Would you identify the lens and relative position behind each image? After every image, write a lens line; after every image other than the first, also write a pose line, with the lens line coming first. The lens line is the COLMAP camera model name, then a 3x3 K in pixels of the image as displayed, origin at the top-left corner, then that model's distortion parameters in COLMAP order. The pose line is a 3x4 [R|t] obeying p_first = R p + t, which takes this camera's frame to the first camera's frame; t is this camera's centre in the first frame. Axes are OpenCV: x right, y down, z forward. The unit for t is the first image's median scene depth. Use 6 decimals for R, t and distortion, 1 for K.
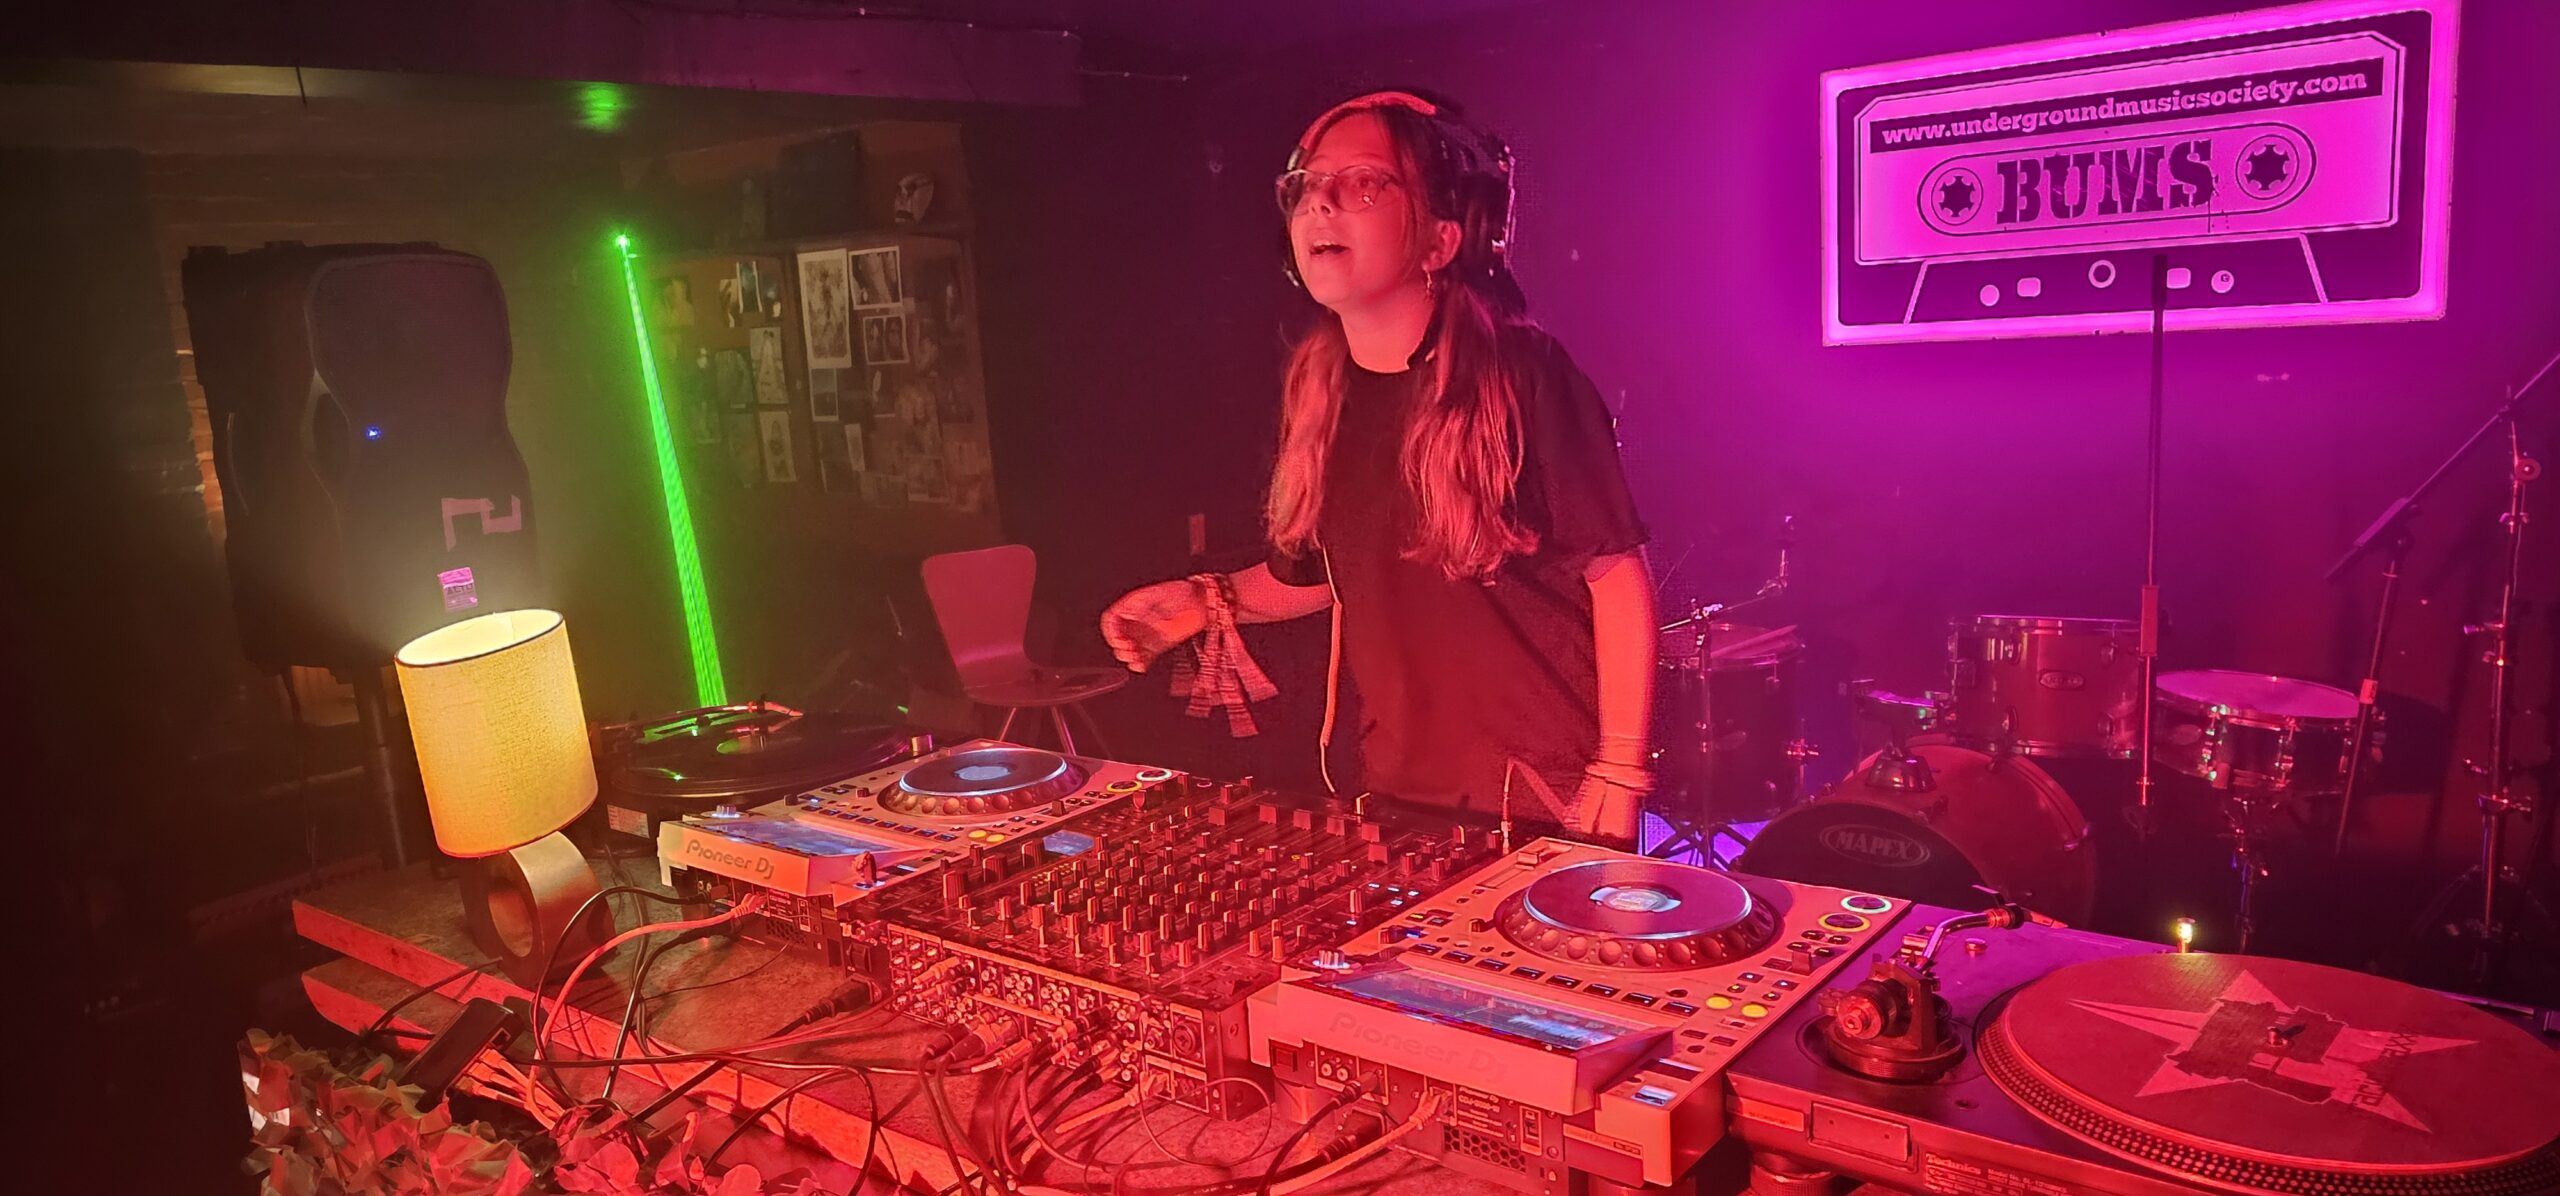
lens RADIAL K [[1759.4, 0, 1280.0], [0, 1759.4, 598.0], [0, 0, 1]] dist [0.067400, -0.072181]
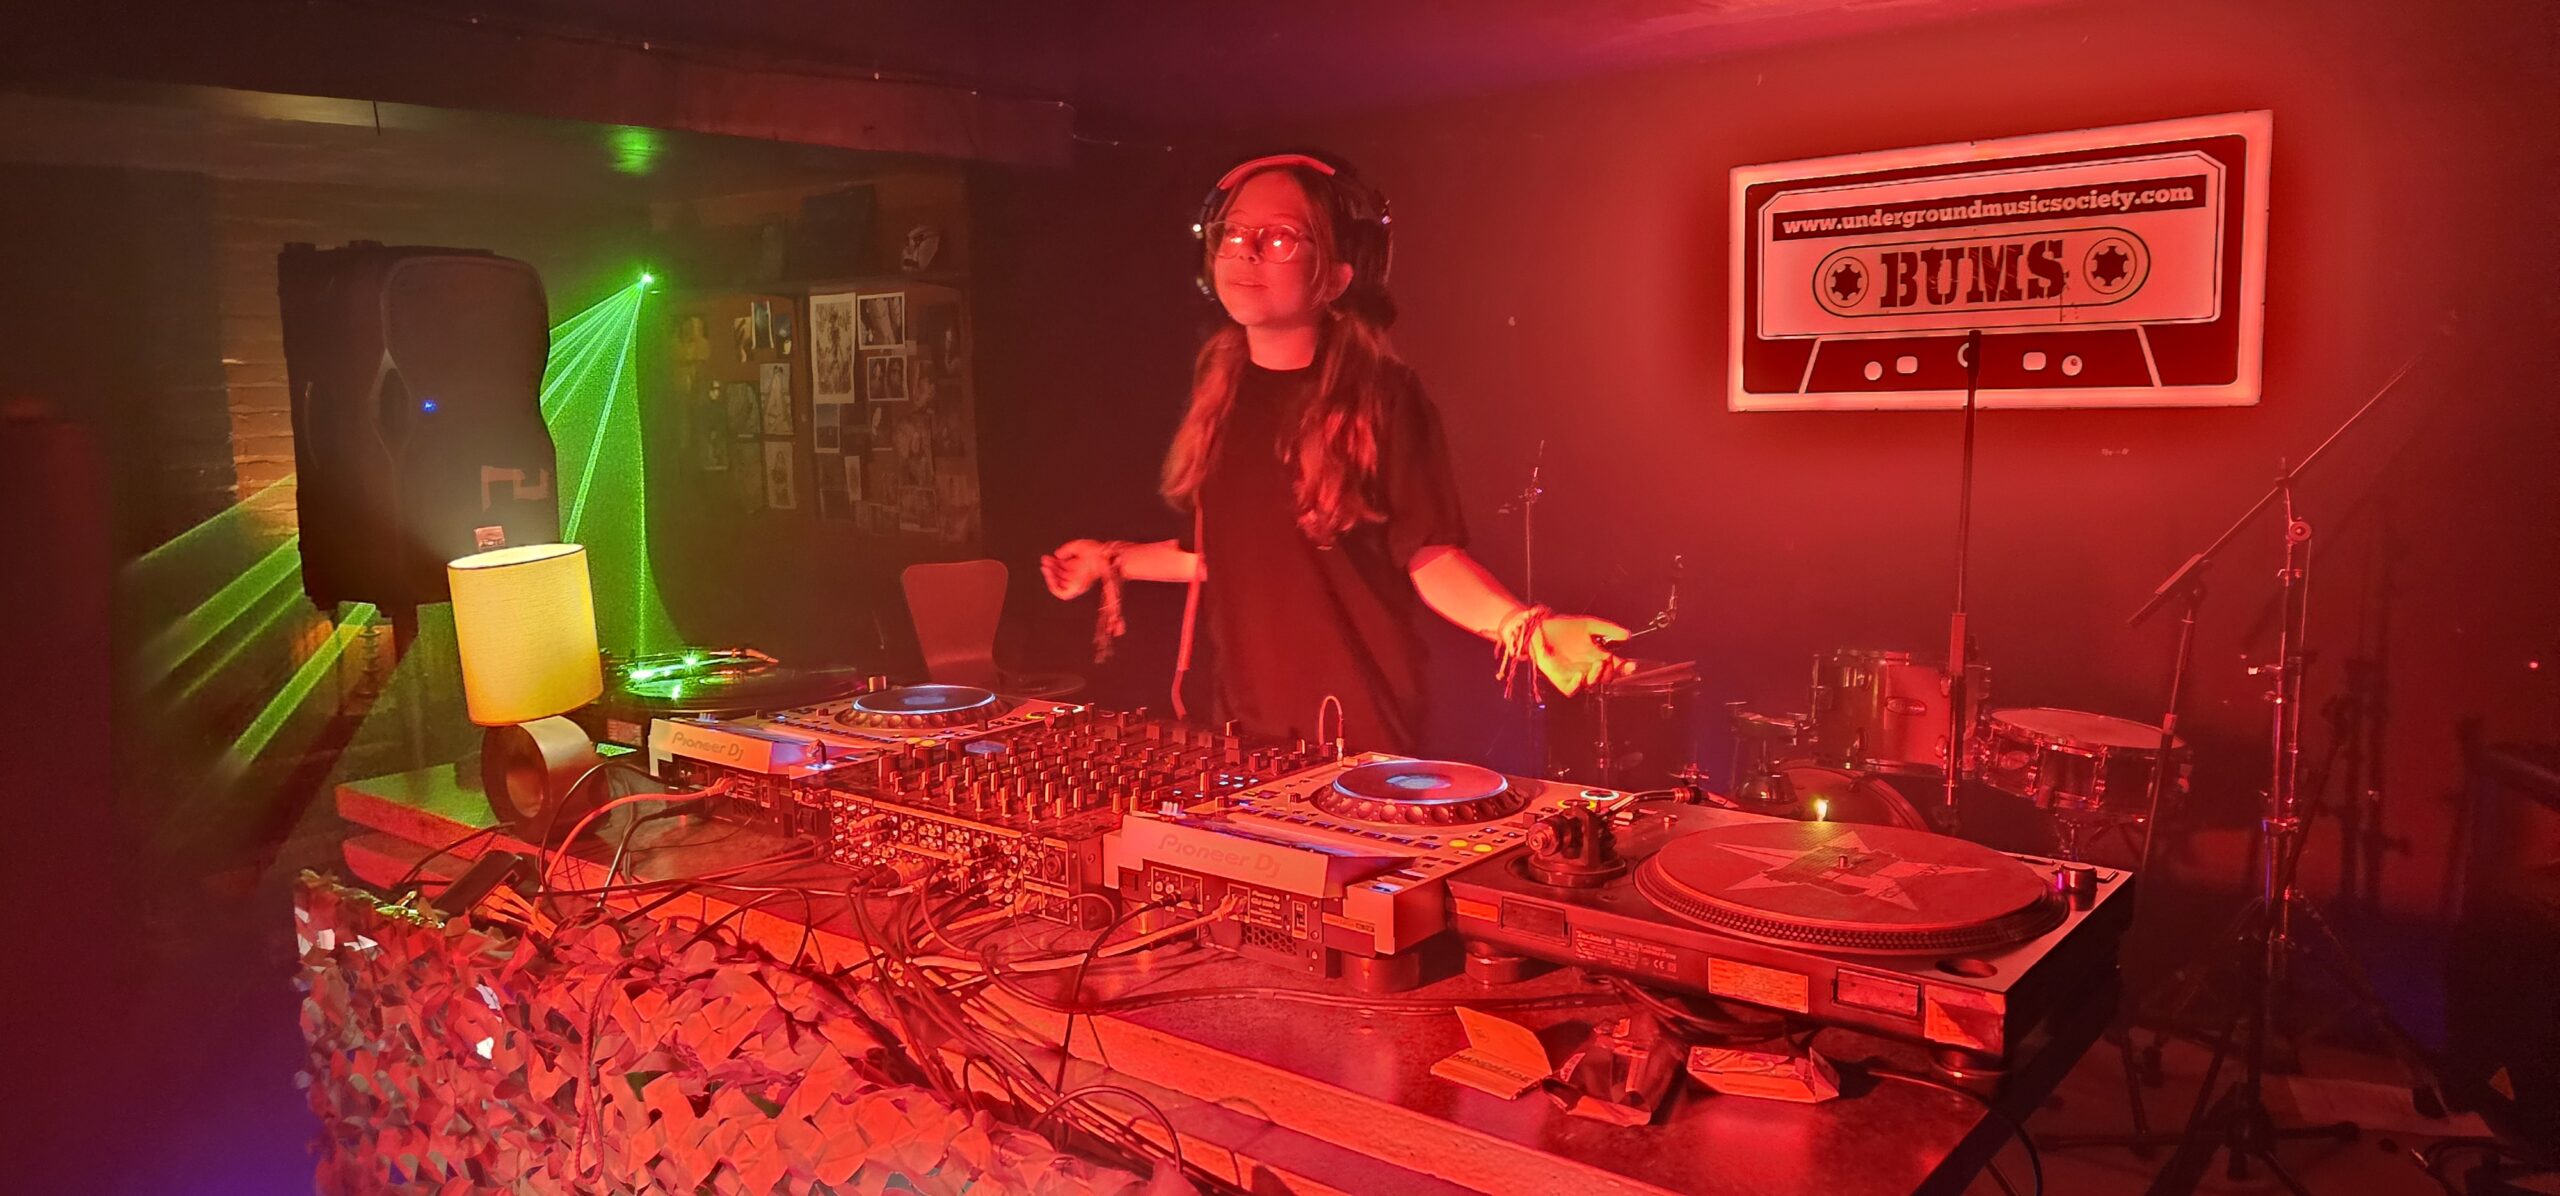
lens RADIAL K [[1758.5, 0, 1287.5], [0, 1758.5, 561.5], [0, 0, 1]] dist [0.091684, -0.129187]
pose [[0.999057, 0.043378, 0.001795, 0.075172], [-0.043178, 0.997073, -0.063096, 0.074052], [-0.004527, 0.062959, 0.998006, -0.213674]]
